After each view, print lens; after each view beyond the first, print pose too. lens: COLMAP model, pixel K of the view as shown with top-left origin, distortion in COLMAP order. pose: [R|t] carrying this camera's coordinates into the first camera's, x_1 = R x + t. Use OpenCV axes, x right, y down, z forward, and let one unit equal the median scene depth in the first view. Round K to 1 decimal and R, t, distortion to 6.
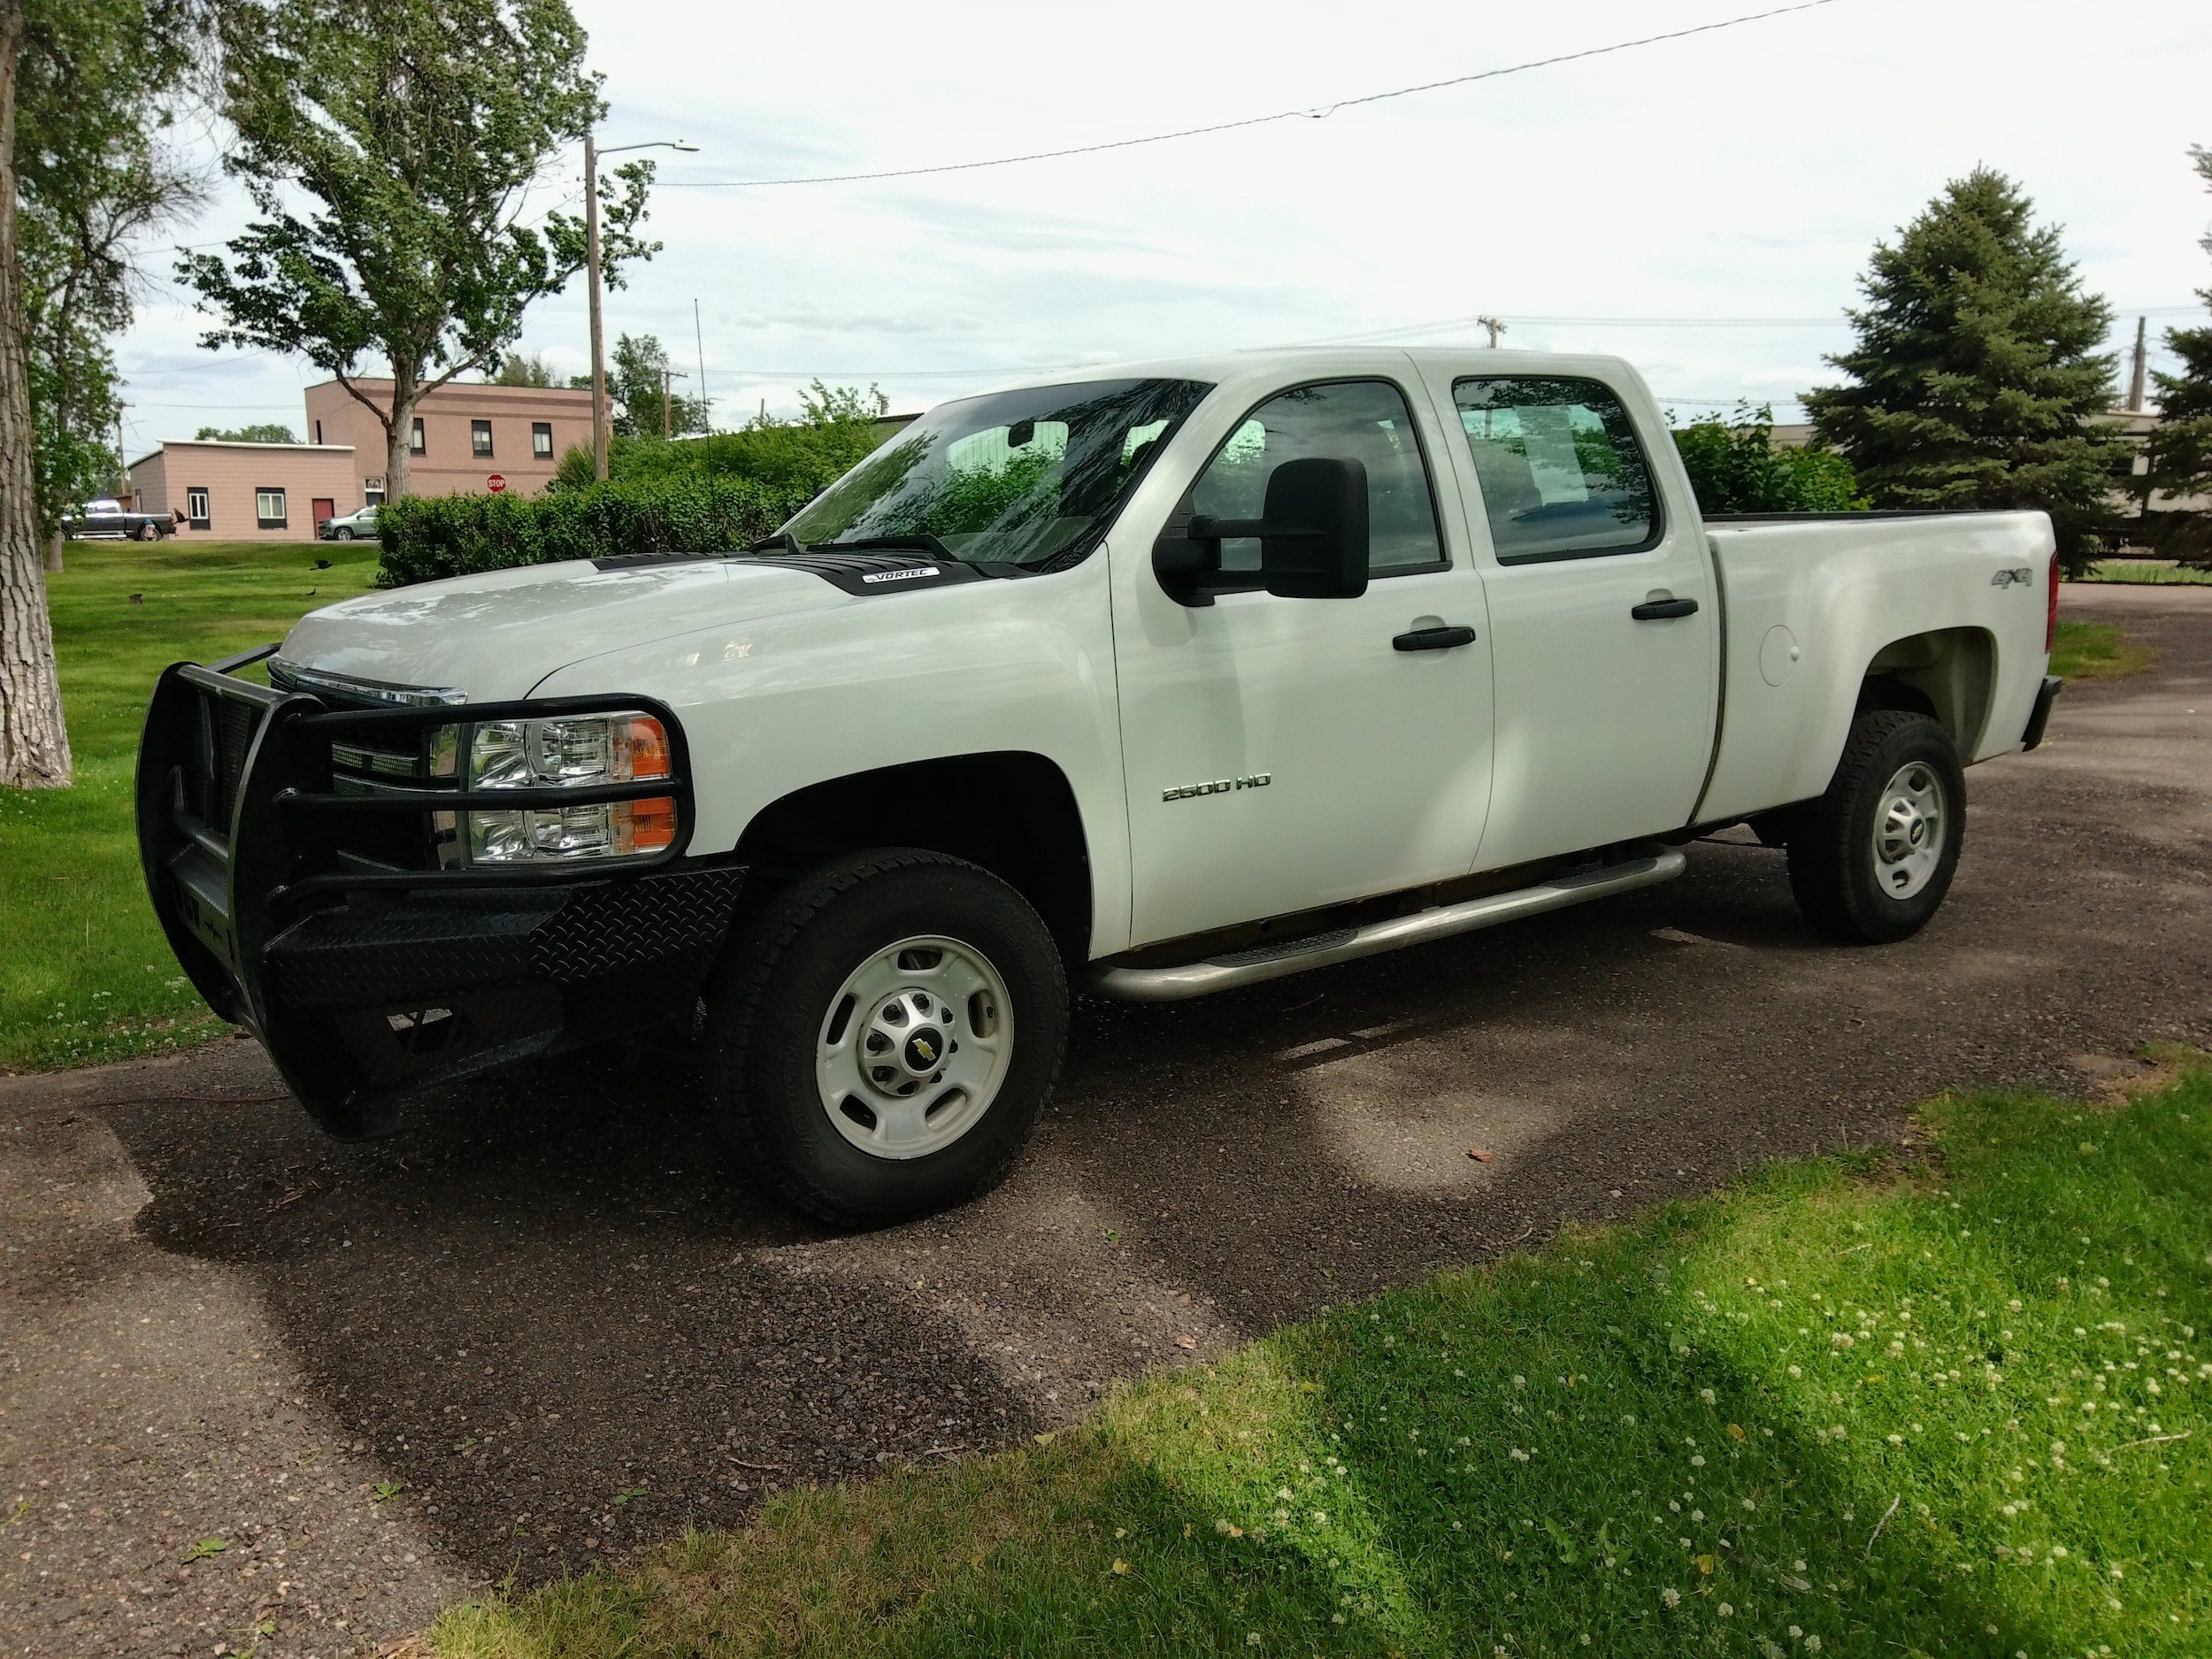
lens RADIAL K [[1678.1, 0, 1102.8], [0, 1678.1, 726.7], [0, 0, 1]] dist [0.125400, -0.183441]
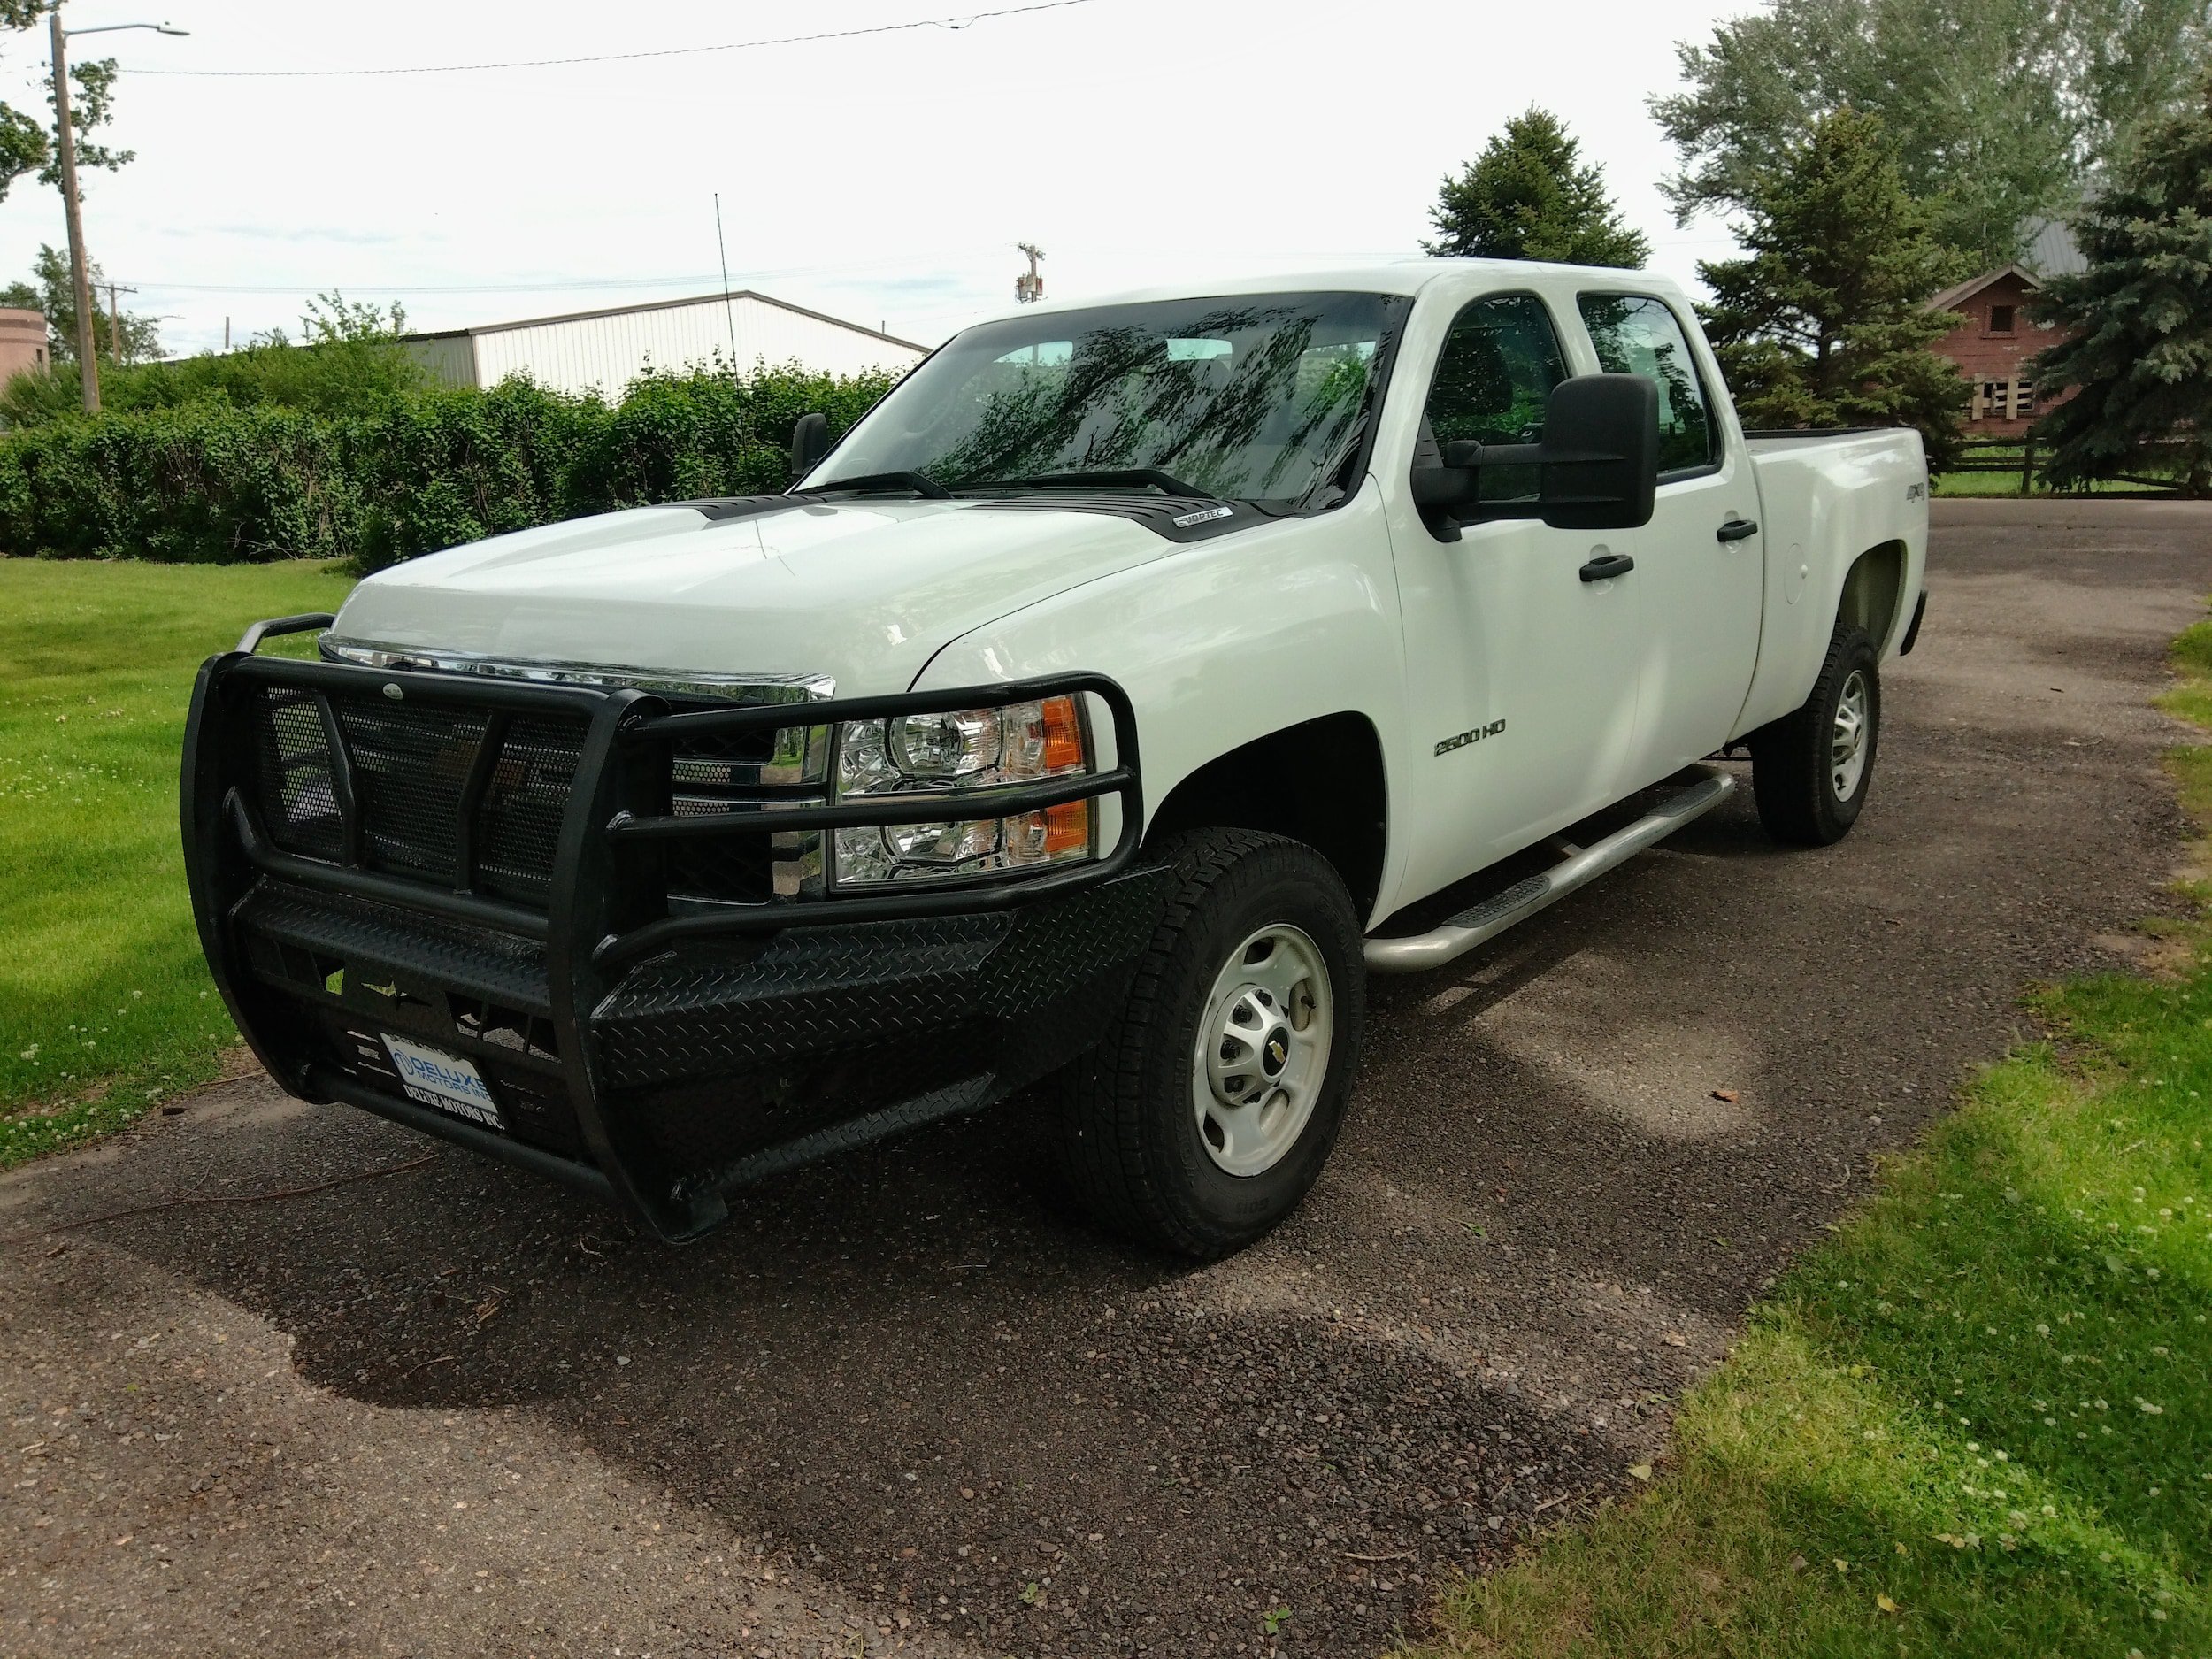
lens RADIAL K [[1674.5, 0, 1109.5], [0, 1674.5, 767.5], [0, 0, 1]] dist [0.126181, -0.187736]
pose [[0.964582, -0.062721, 0.256218, -0.358610], [0.045831, 0.996396, 0.071374, -0.022728], [-0.259771, -0.057104, 0.963980, 0.153660]]
